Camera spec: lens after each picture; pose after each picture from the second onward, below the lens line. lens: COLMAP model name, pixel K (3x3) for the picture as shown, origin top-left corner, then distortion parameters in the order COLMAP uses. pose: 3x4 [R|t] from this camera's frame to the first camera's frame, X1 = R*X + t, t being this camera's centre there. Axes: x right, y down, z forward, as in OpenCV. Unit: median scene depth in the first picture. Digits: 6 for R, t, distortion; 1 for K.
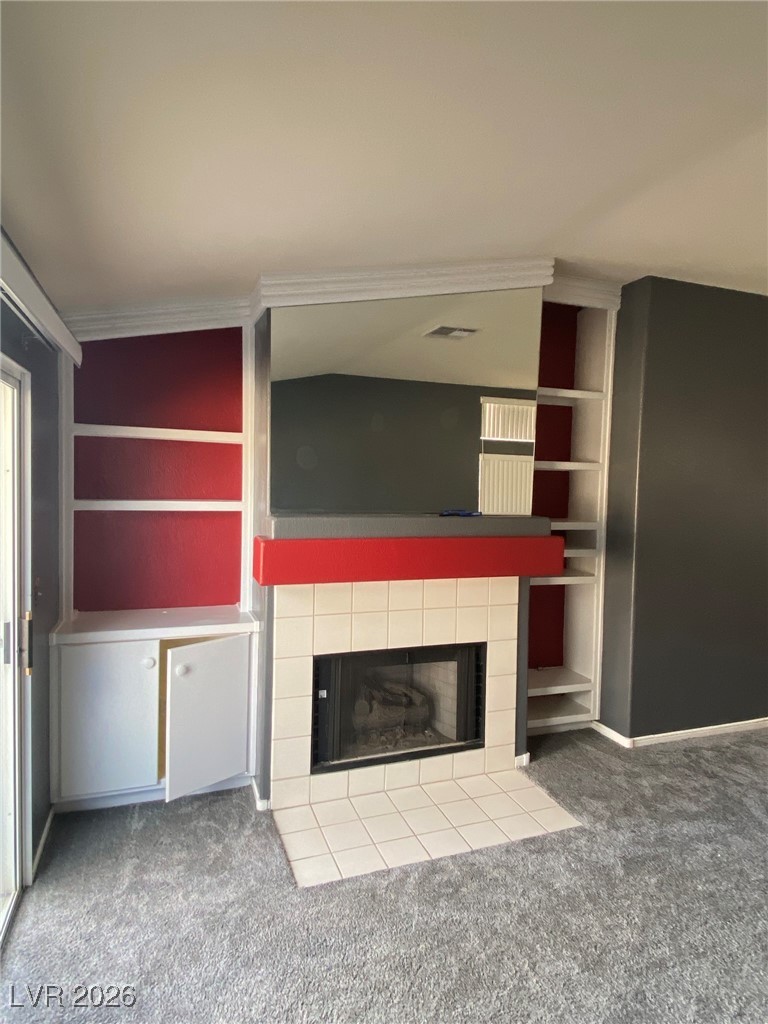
lens RADIAL K [[581.5, 0, 384.0], [0, 581.5, 512.0], [0, 0, 1]] dist [0.002284, -0.015178]
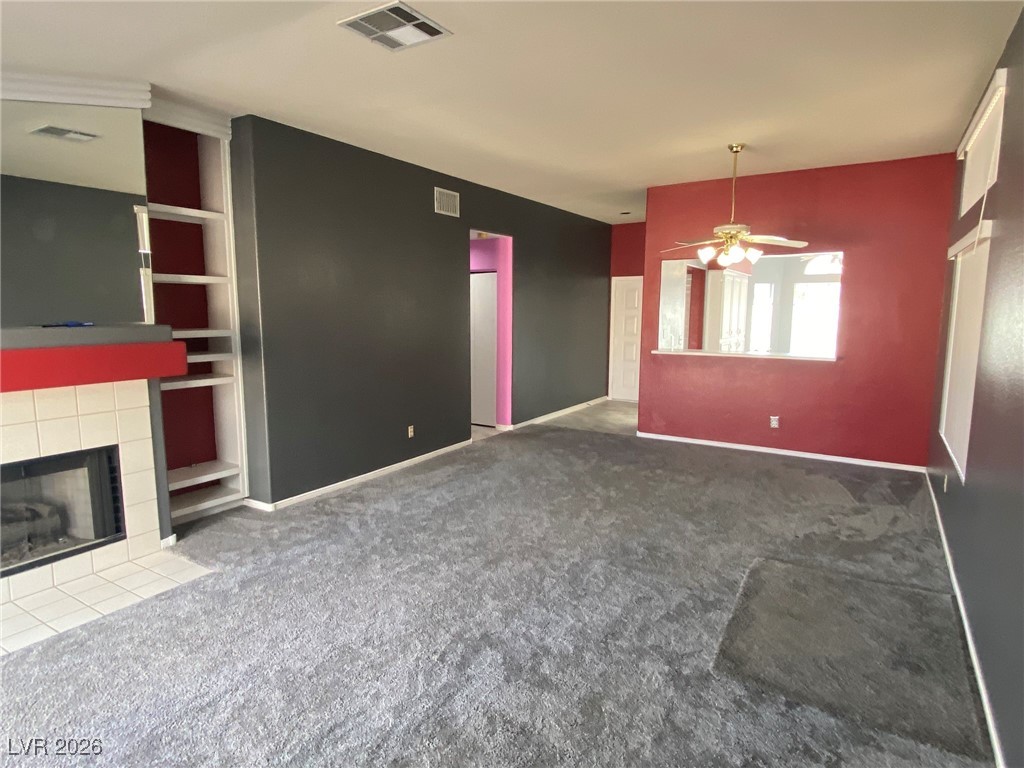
lens RADIAL K [[581.5, 0, 512.0], [0, 581.5, 384.0], [0, 0, 1]] dist [0.002284, -0.015178]
pose [[0.780532, -0.104337, 0.616347, 0.095230], [0.046526, 0.992934, 0.109168, 0.029824], [-0.623382, -0.056533, 0.779871, -0.281868]]
